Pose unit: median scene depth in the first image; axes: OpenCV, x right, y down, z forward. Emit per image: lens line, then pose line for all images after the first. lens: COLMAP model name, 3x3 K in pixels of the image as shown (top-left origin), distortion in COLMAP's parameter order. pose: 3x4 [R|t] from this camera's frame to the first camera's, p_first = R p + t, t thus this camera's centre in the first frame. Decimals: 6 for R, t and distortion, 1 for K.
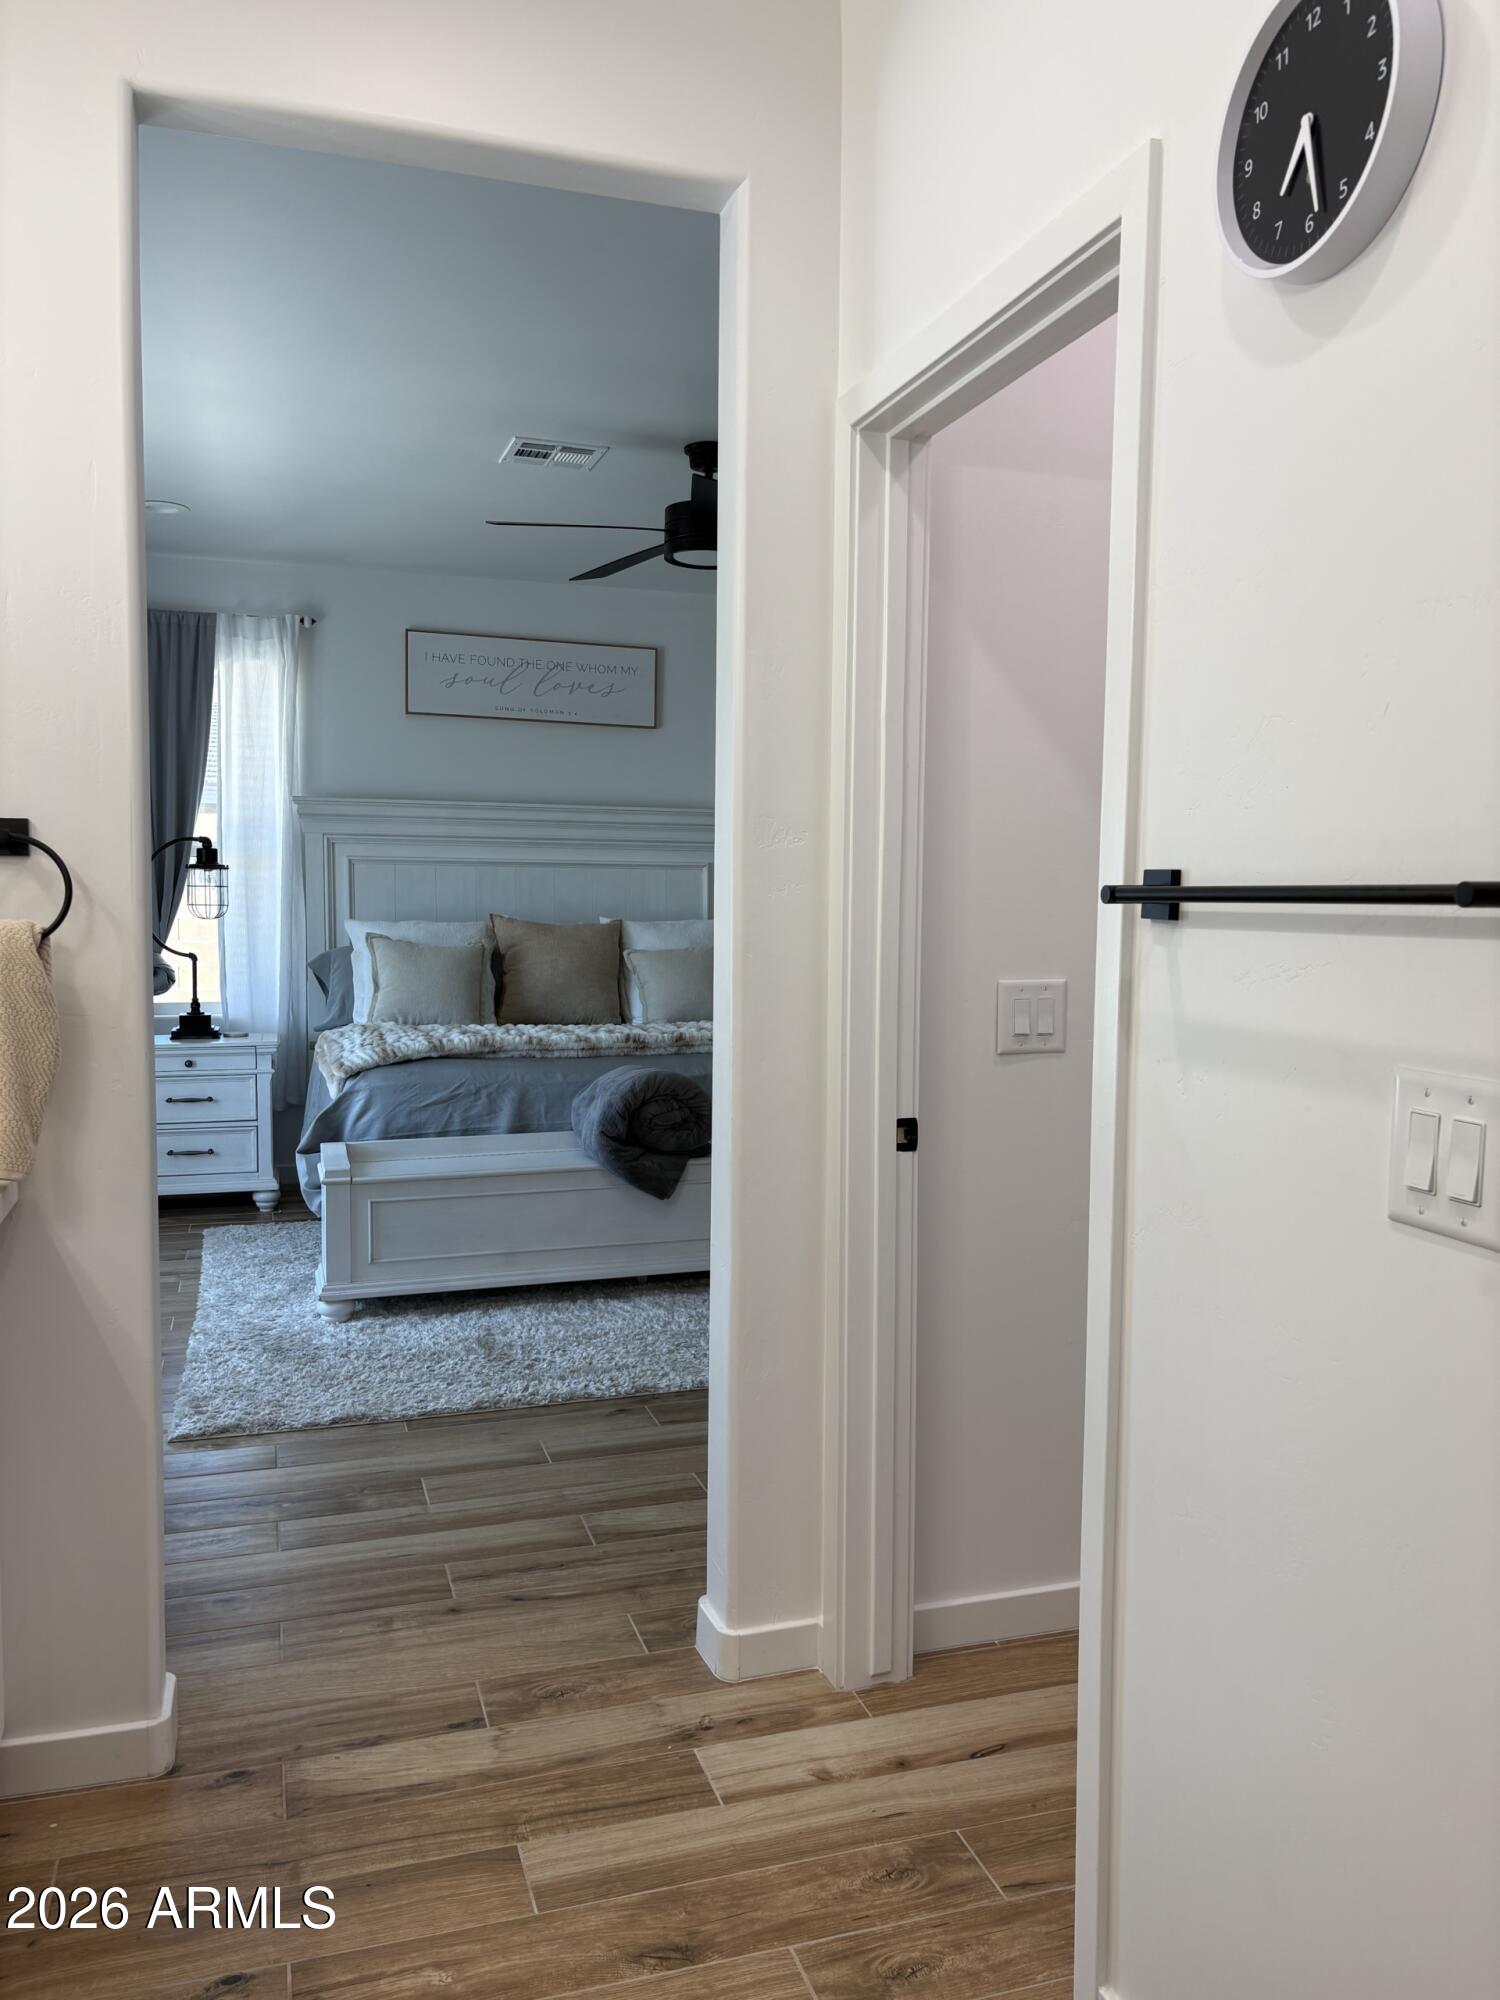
lens RADIAL K [[1510.7, 0, 751.2], [0, 1510.7, 1013.7], [0, 0, 1]] dist [0.009983, 0.001802]
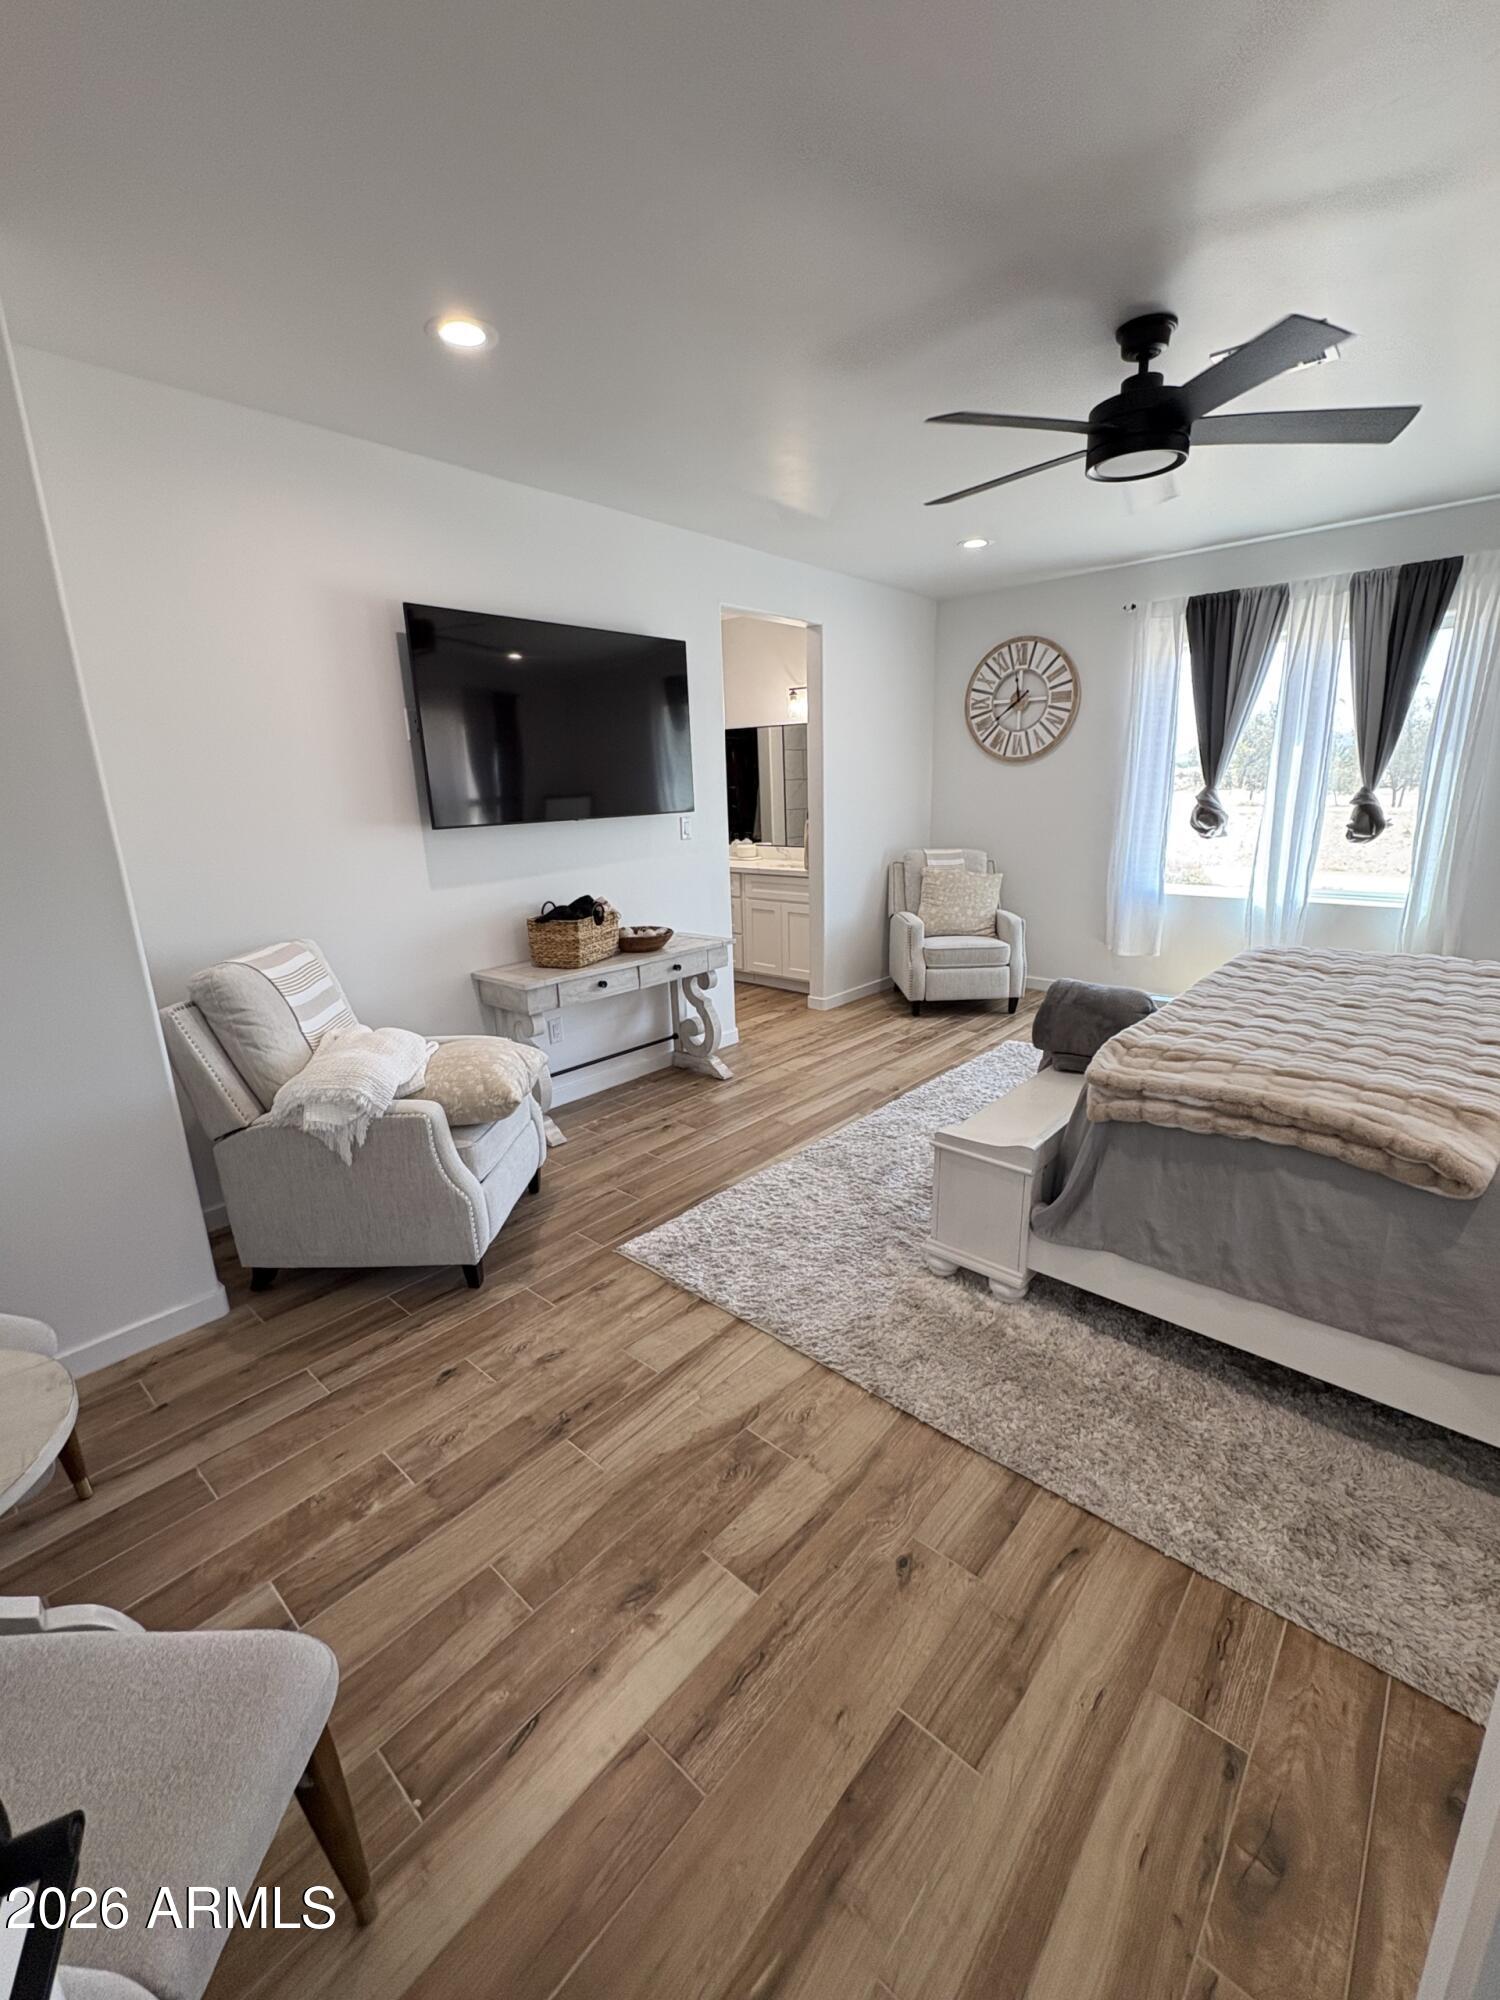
lens RADIAL K [[834.0, 0, 750.0], [0, 834.0, 1000.0], [0, 0, 1]] dist [-0.000696, -0.000035]
pose [[-0.862557, 0.142845, -0.485378, 0.465428], [-0.019001, 0.949498, 0.313199, -0.146231], [0.505604, 0.279374, -0.816281, 1.394666]]
